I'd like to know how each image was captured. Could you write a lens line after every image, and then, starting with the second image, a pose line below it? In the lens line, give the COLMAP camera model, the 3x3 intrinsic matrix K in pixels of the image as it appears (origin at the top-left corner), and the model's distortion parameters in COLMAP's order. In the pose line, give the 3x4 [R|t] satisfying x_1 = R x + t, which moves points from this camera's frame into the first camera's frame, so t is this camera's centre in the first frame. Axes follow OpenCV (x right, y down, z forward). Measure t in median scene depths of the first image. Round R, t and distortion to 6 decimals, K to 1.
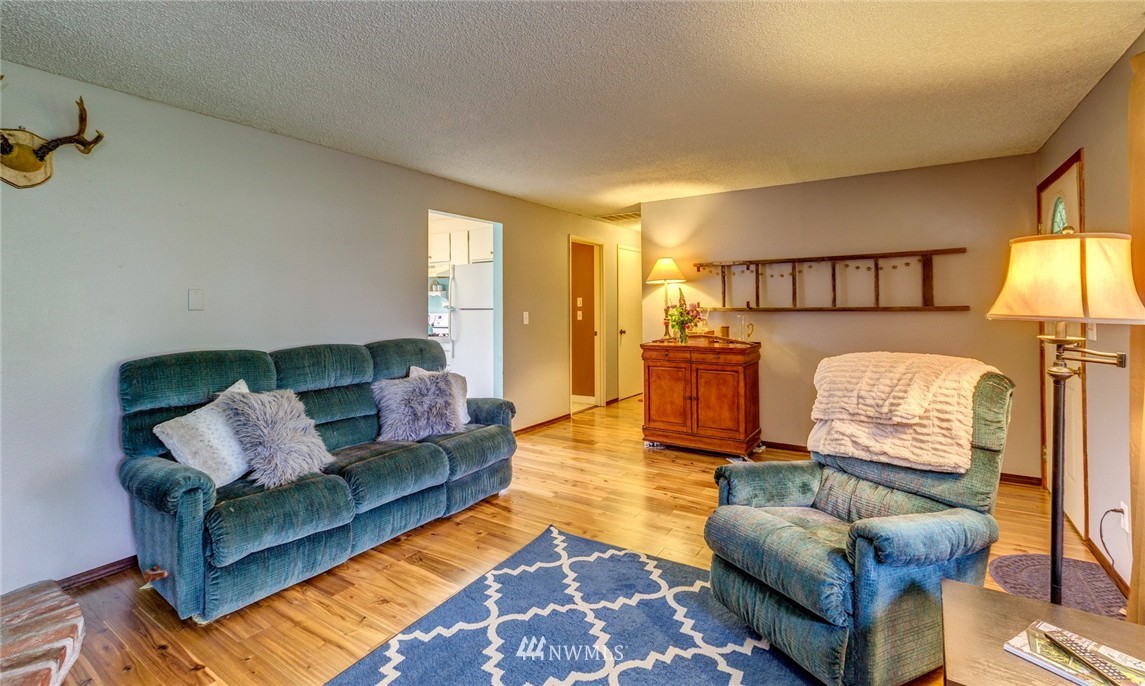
lens RADIAL K [[504.1, 0, 575.7], [0, 504.1, 303.4], [0, 0, 1]] dist [-0.000961, -0.000589]
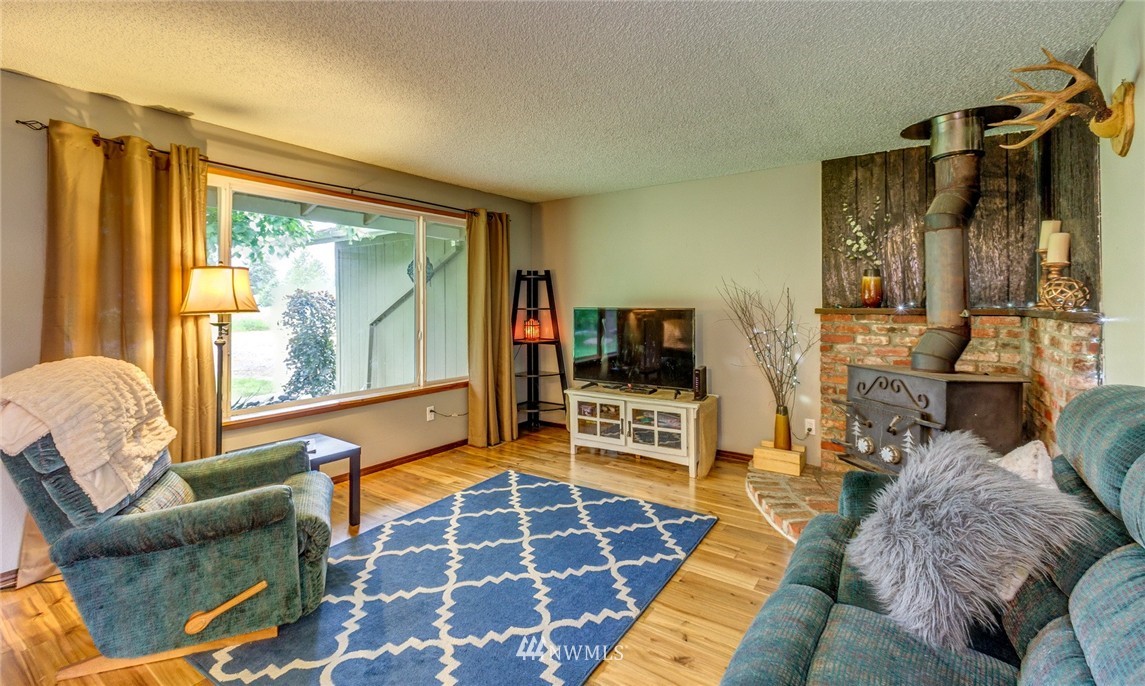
lens RADIAL K [[504.1, 0, 575.1], [0, 504.1, 304.3], [0, 0, 1]] dist [-0.000961, -0.000589]
pose [[-0.999419, 0.006383, 0.033482, -0.134788], [0.006309, 0.999977, -0.002291, 0.005410], [-0.033496, -0.002078, -0.999437, 1.036515]]
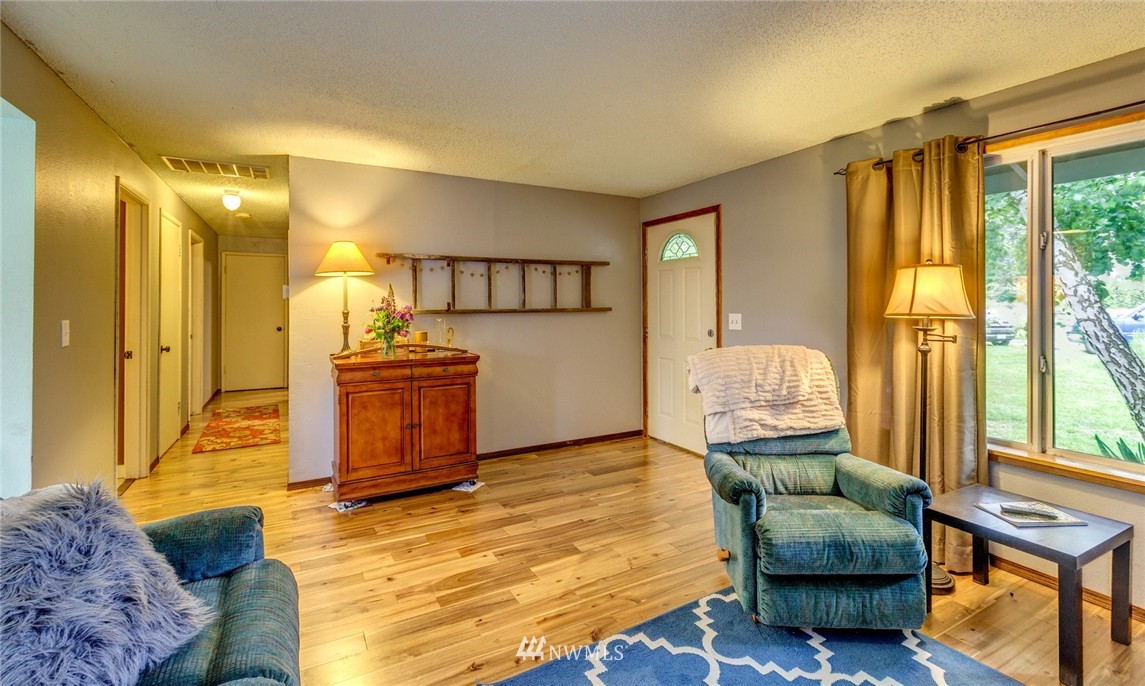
lens RADIAL K [[504.1, 0, 559.2], [0, 504.1, 300.5], [0, 0, 1]] dist [-0.000961, -0.000589]
pose [[0.478715, 0.011032, 0.877901, -0.385699], [-0.004382, 0.999939, -0.010176, 0.001124], [-0.877959, 0.001024, 0.478734, 0.474682]]
